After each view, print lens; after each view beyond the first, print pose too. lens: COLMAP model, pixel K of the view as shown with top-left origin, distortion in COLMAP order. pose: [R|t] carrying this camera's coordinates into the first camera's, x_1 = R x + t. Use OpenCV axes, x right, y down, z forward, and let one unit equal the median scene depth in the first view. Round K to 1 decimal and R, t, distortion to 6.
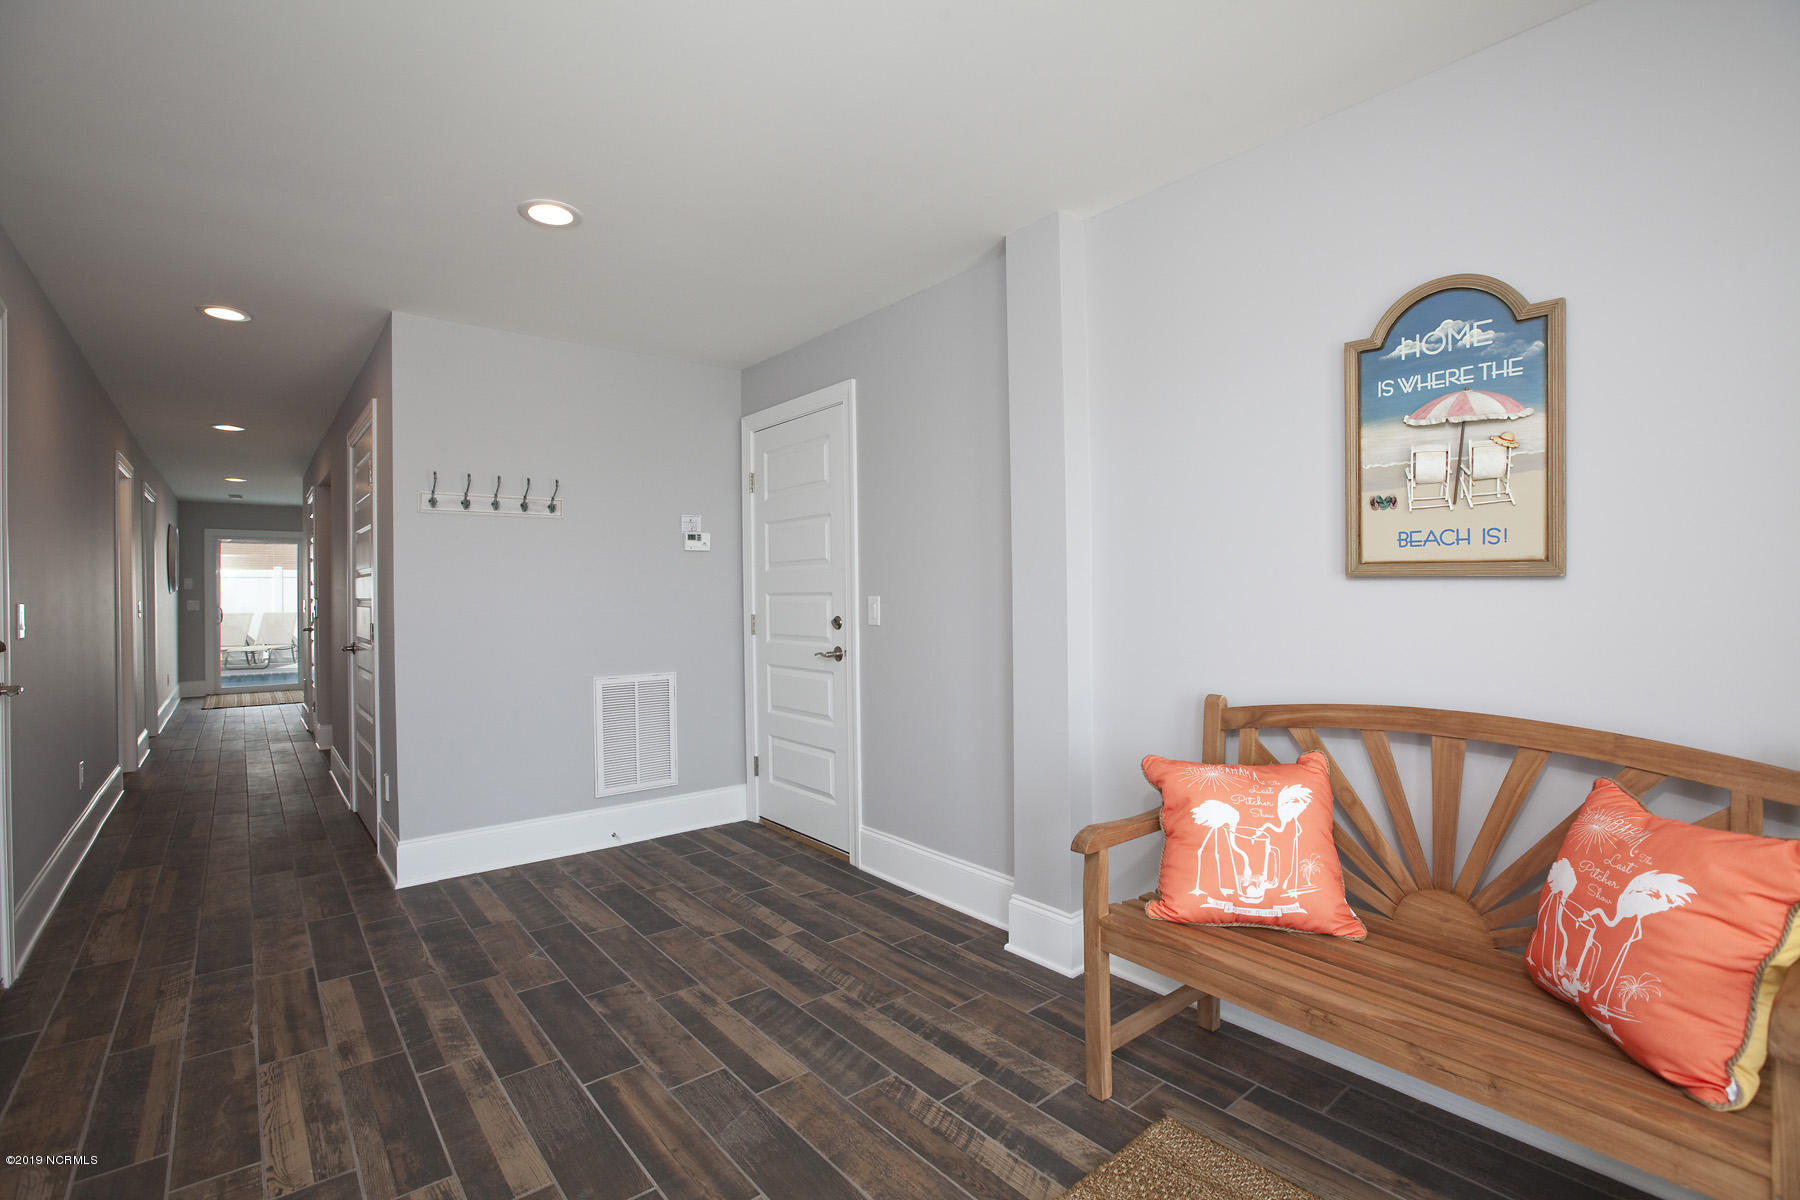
lens RADIAL K [[814.8, 0, 898.0], [0, 814.8, 590.0], [0, 0, 1]] dist [-0.049033, 0.010882]
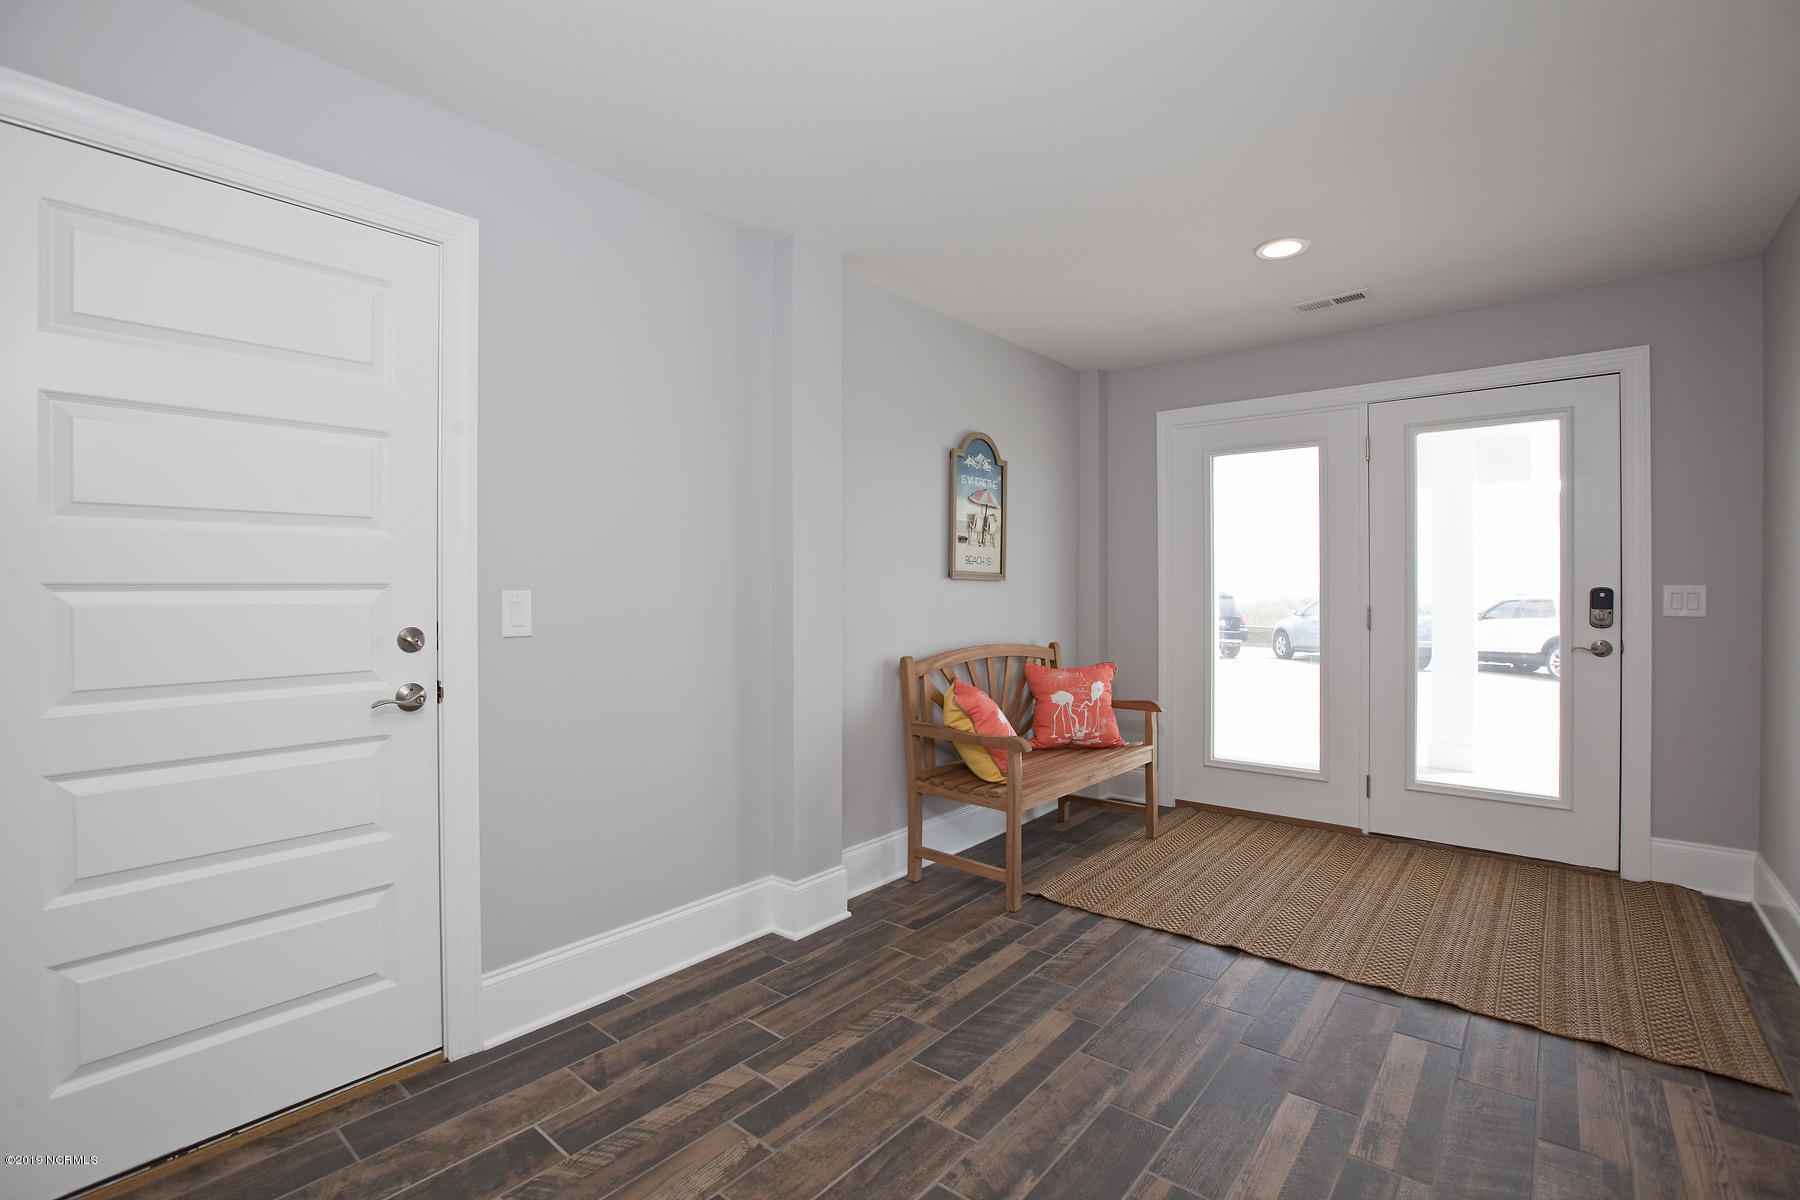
lens RADIAL K [[814.8, 0, 898.0], [0, 814.8, 590.0], [0, 0, 1]] dist [-0.049033, 0.010882]
pose [[-0.181948, 0.006658, 0.983286, -1.041214], [-0.000514, 0.999976, -0.006866, 0.018712], [-0.983308, -0.001754, -0.181941, 1.250686]]
